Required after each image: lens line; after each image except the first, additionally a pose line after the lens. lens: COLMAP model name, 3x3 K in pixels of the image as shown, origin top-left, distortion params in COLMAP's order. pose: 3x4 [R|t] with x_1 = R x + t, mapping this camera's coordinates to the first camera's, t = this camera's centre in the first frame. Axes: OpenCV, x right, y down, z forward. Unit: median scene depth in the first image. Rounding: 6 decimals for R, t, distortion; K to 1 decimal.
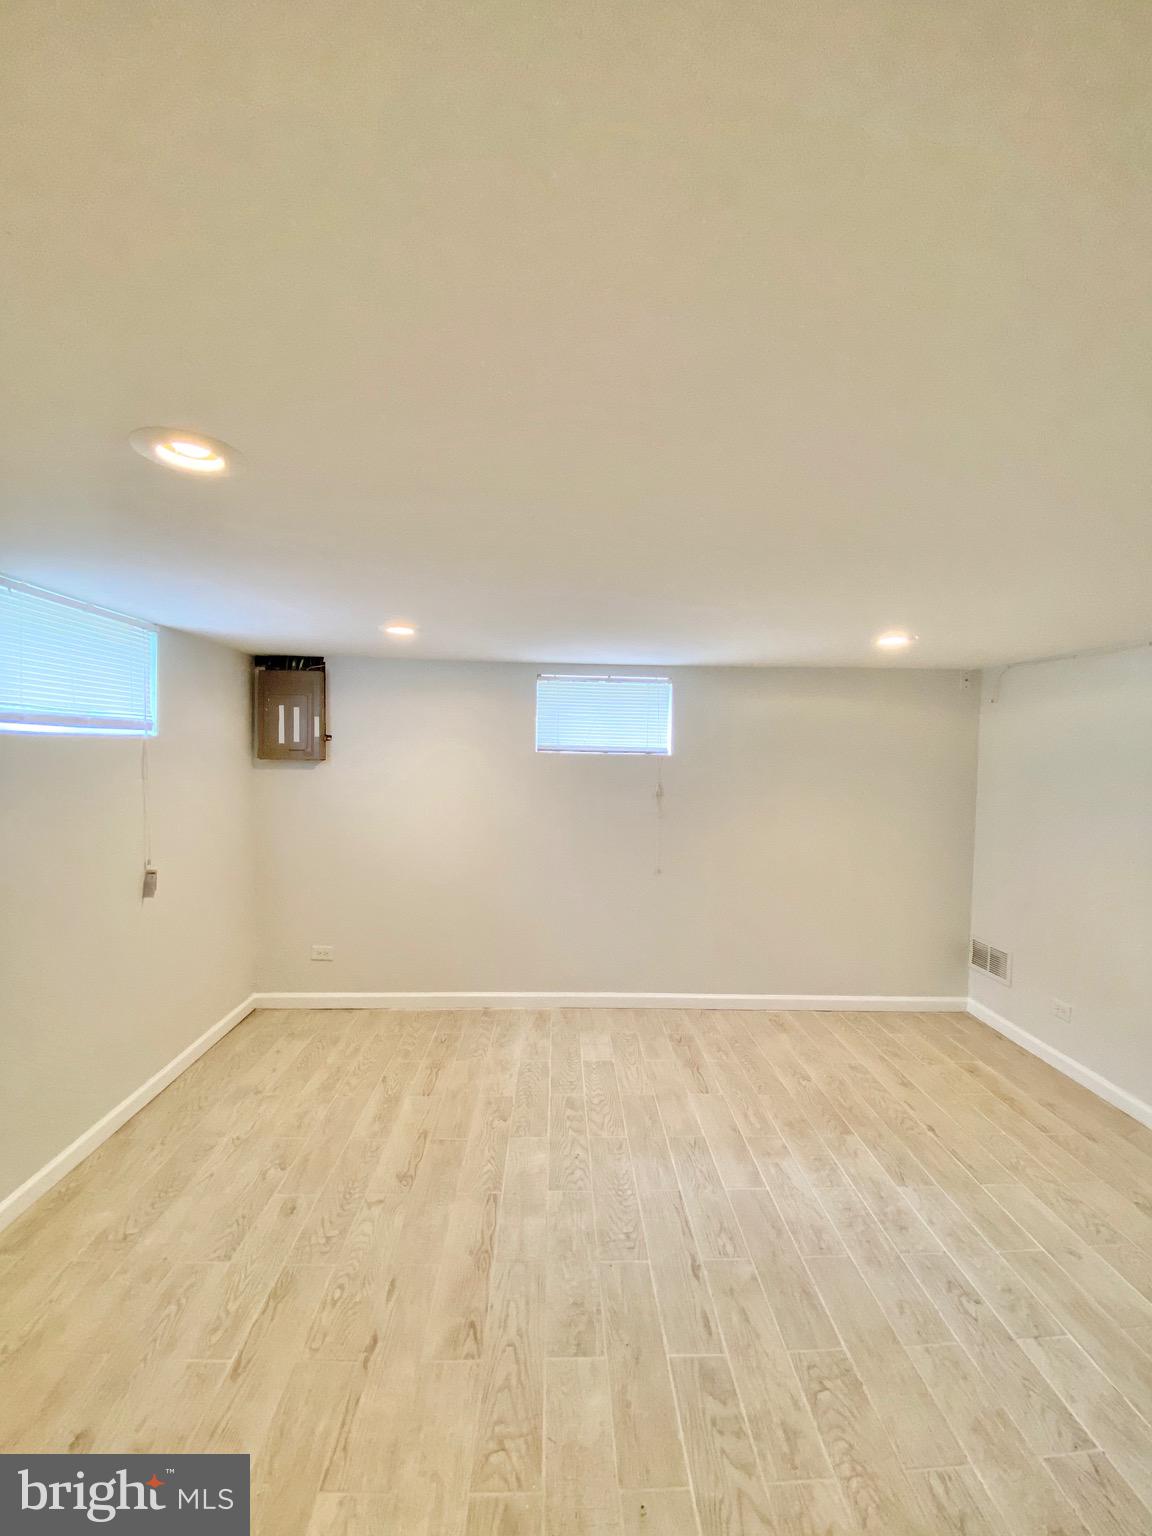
lens RADIAL K [[625.7, 0, 587.6], [0, 625.7, 763.3], [0, 0, 1]] dist [0.042577, -0.026043]
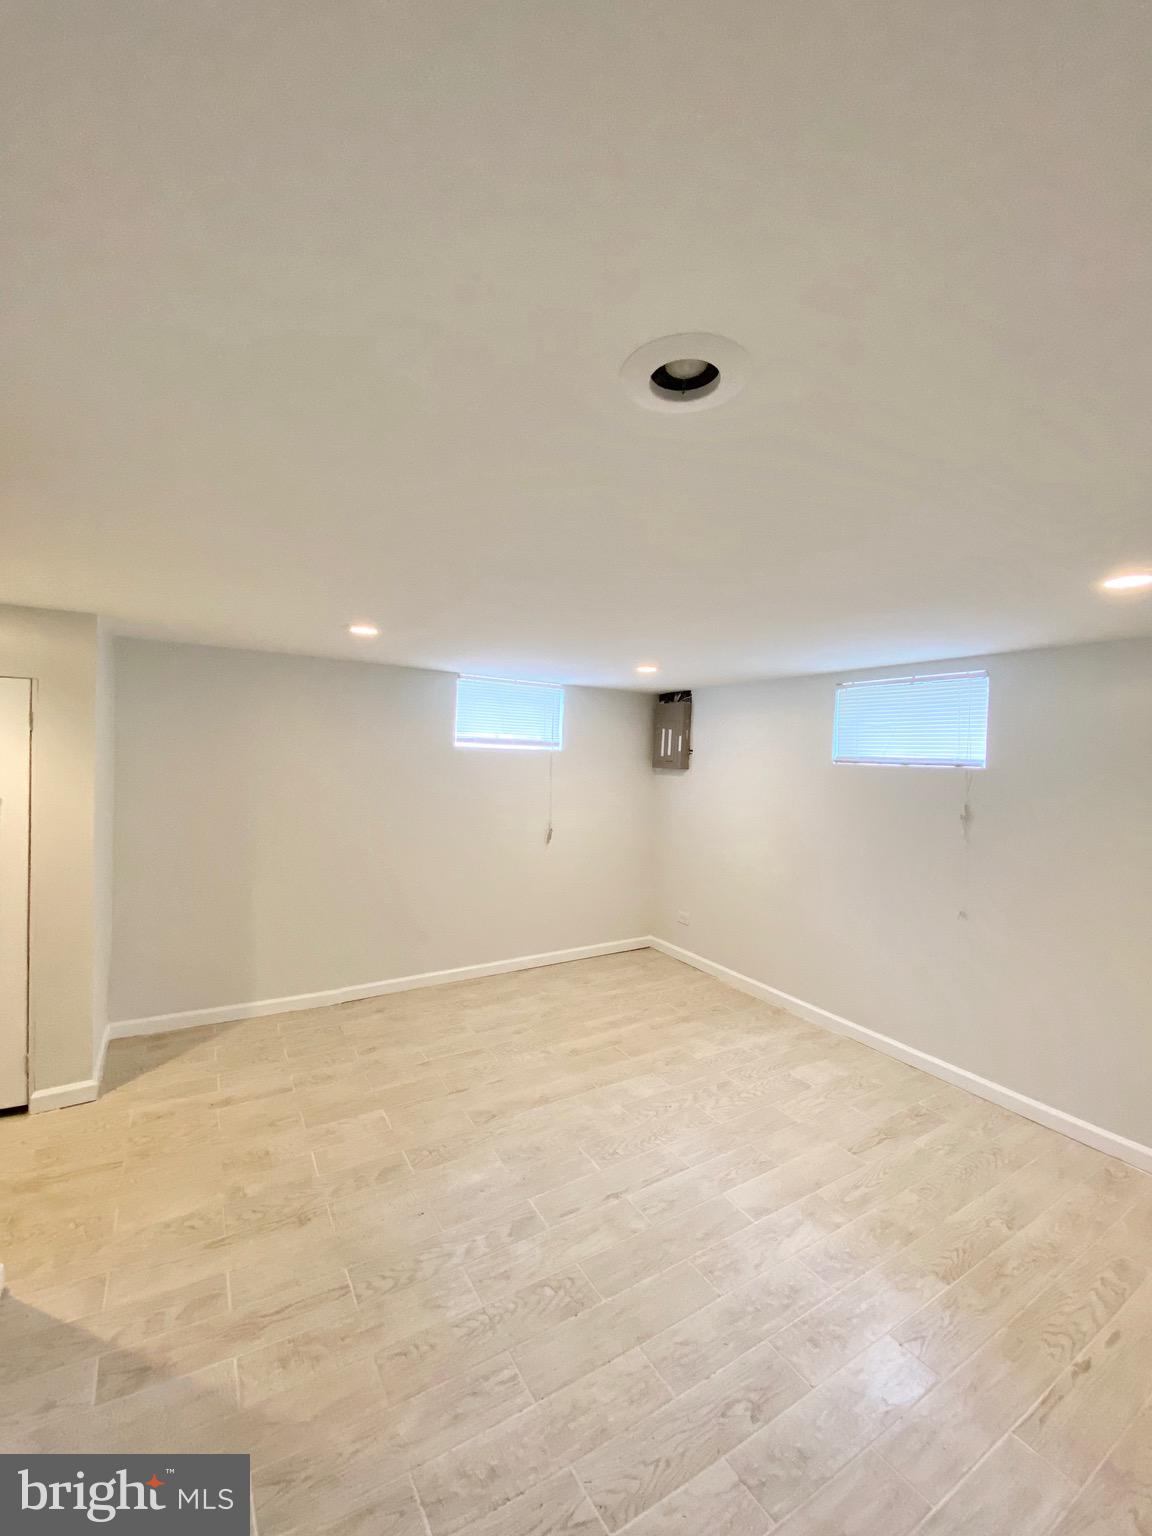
lens RADIAL K [[623.0, 0, 580.7], [0, 623.0, 765.5], [0, 0, 1]] dist [0.015453, -0.018222]
pose [[0.475727, 0.004496, -0.879582, 0.815702], [-0.041190, 0.999004, -0.017172, 0.025166], [0.878628, 0.044399, 0.475438, 0.265962]]
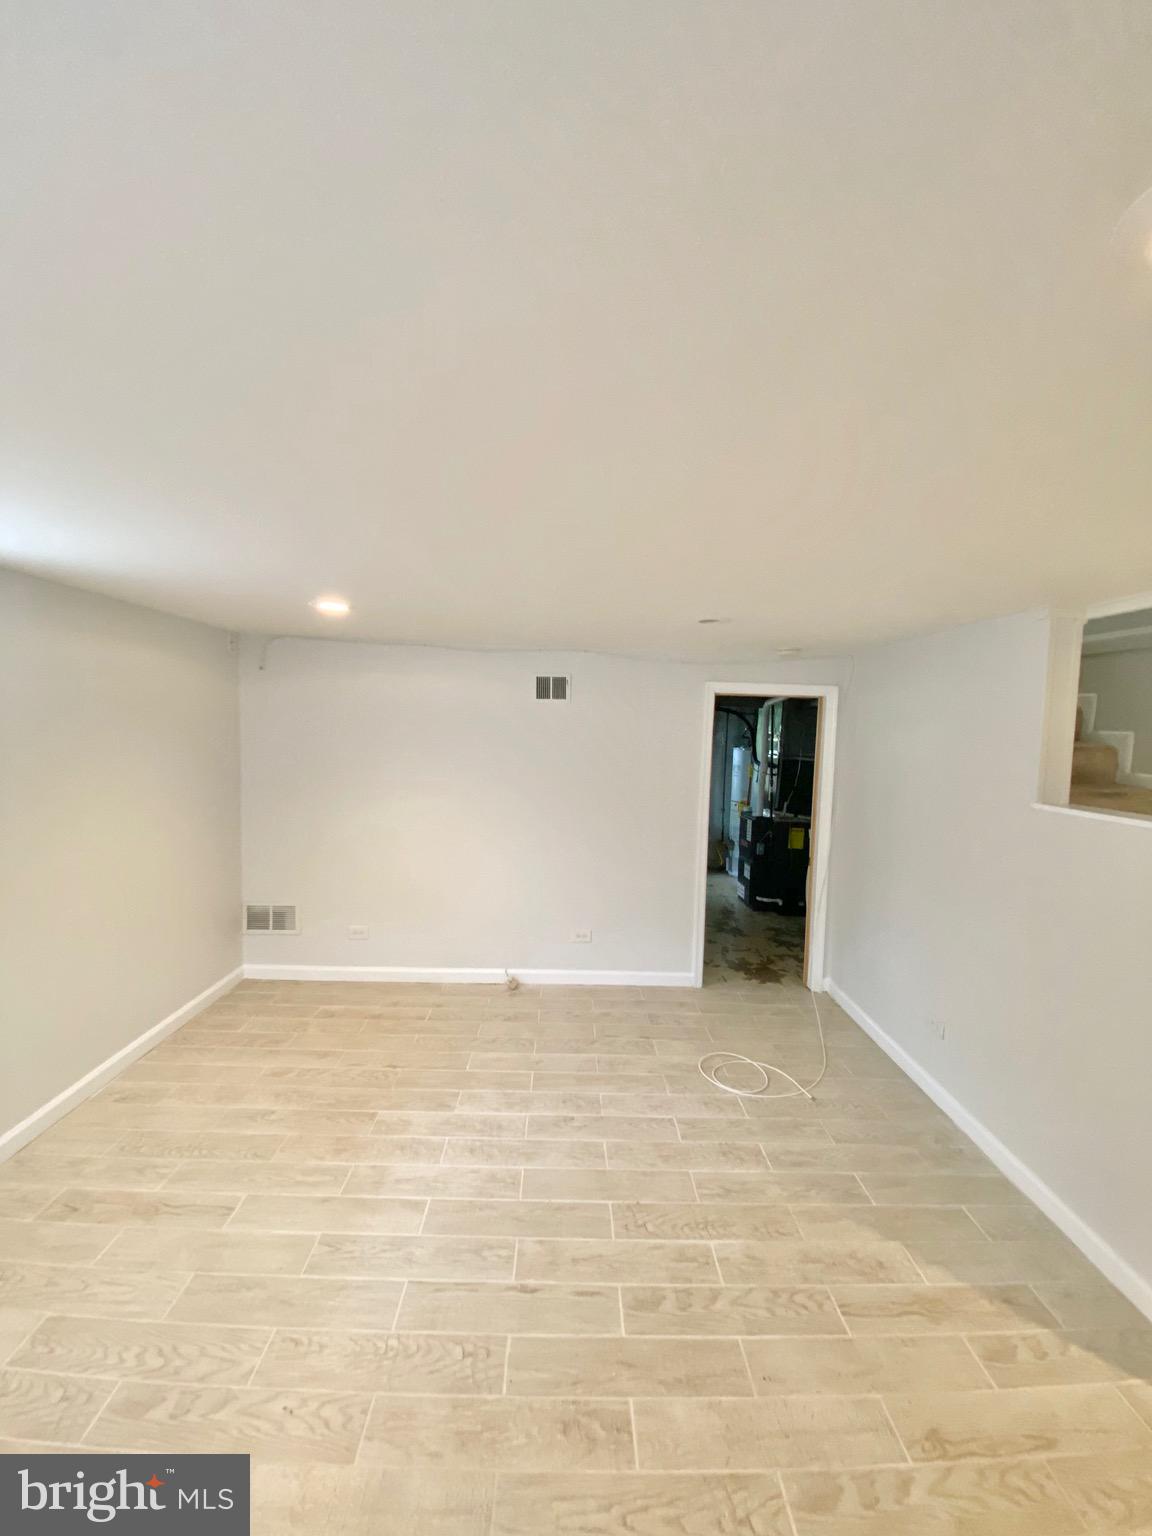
lens RADIAL K [[623.0, 0, 580.7], [0, 623.0, 765.5], [0, 0, 1]] dist [0.015453, -0.018222]
pose [[0.028737, -0.071825, 0.997003, -0.489911], [-0.009423, 0.997351, 0.072122, -0.026494], [-0.999543, -0.011467, 0.027984, 0.646181]]
